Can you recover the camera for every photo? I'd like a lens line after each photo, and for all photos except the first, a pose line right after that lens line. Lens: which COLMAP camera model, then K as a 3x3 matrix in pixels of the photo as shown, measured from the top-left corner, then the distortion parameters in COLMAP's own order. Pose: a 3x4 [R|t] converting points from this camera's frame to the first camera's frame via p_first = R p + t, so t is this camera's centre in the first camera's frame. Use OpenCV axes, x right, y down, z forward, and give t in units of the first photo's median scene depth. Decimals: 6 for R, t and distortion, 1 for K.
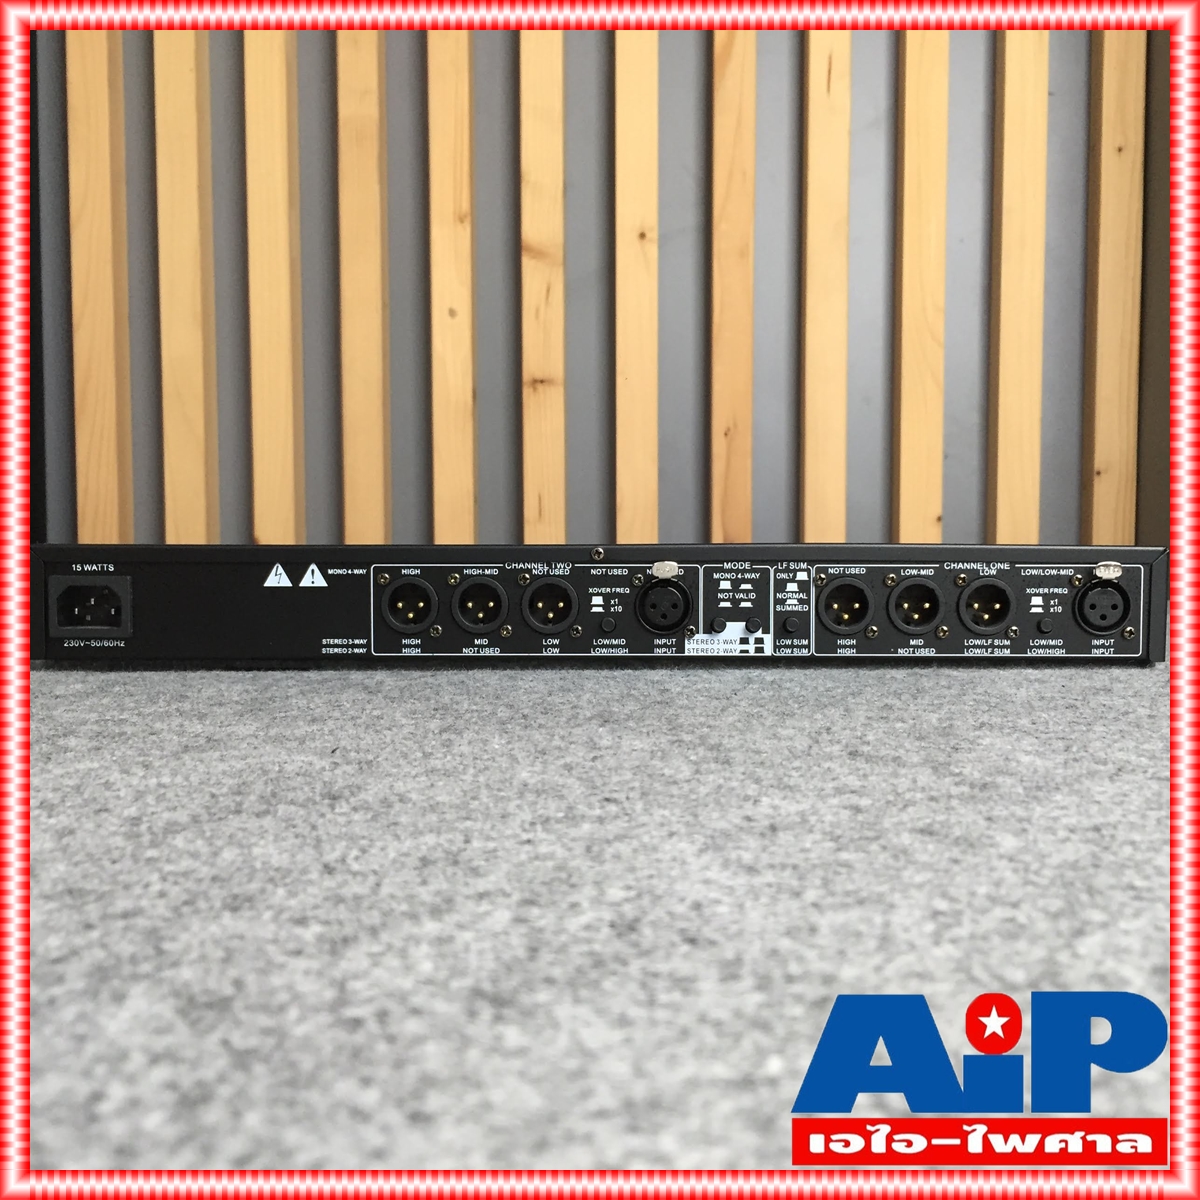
lens RADIAL K [[1394.6, 0, 605.3], [0, 1394.6, 609.0], [0, 0, 1]] dist [0.037989, 0.000000]
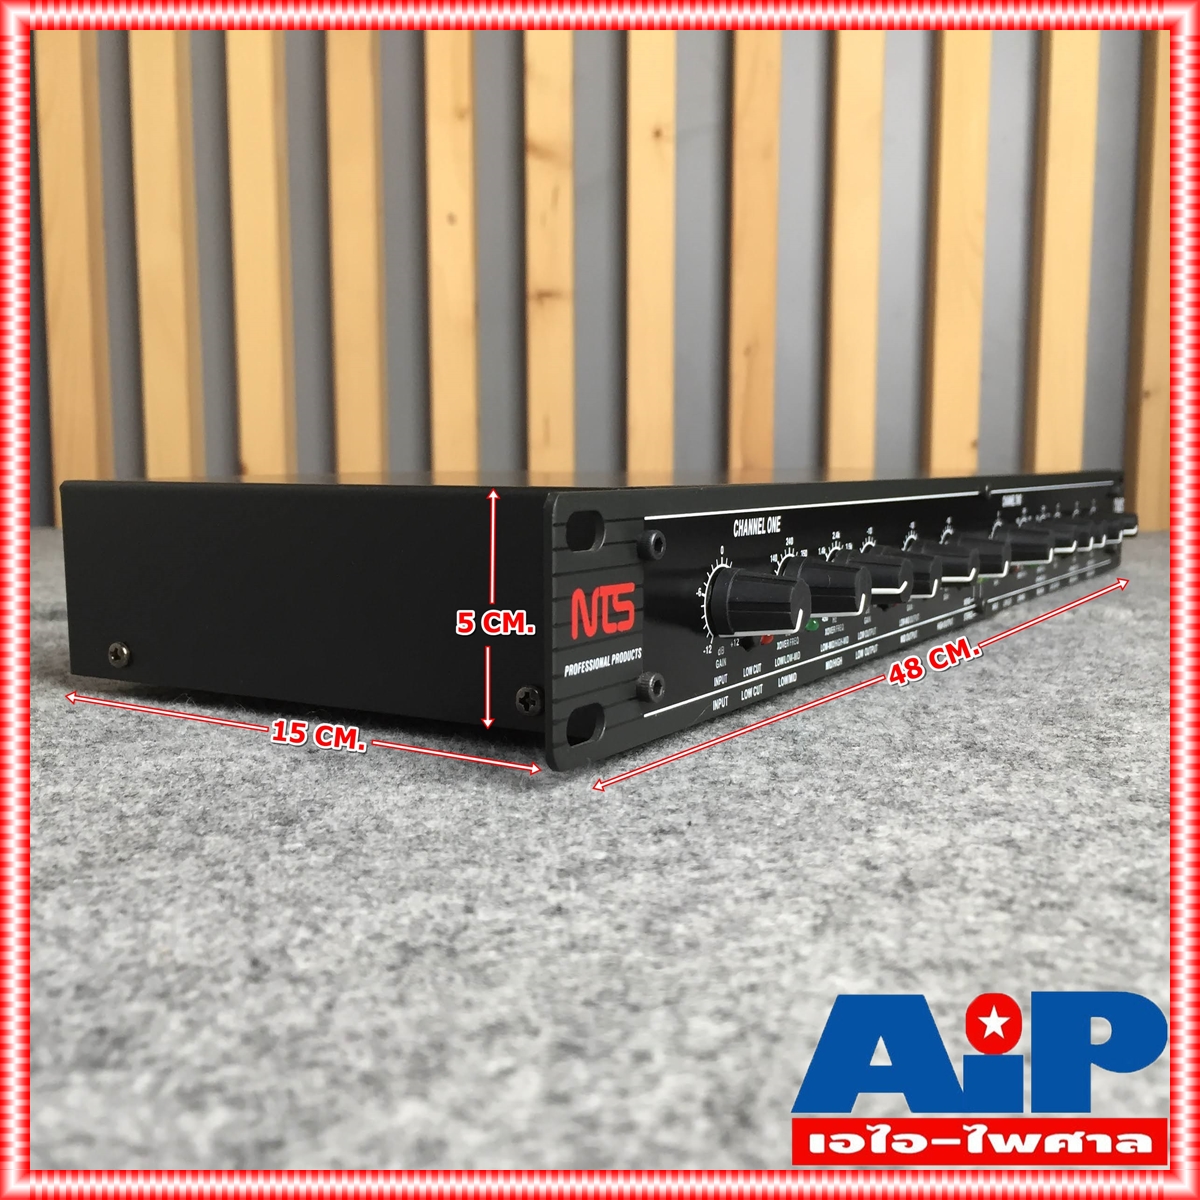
lens RADIAL K [[1394.6, 0, 606.8], [0, 1394.6, 608.6], [0, 0, 1]] dist [0.037989, 0.000000]
pose [[0.999999, 0.001647, -0.000345, -0.029353], [-0.001627, 0.998635, 0.052202, -0.015498], [0.000430, -0.052201, 0.998636, 0.302051]]
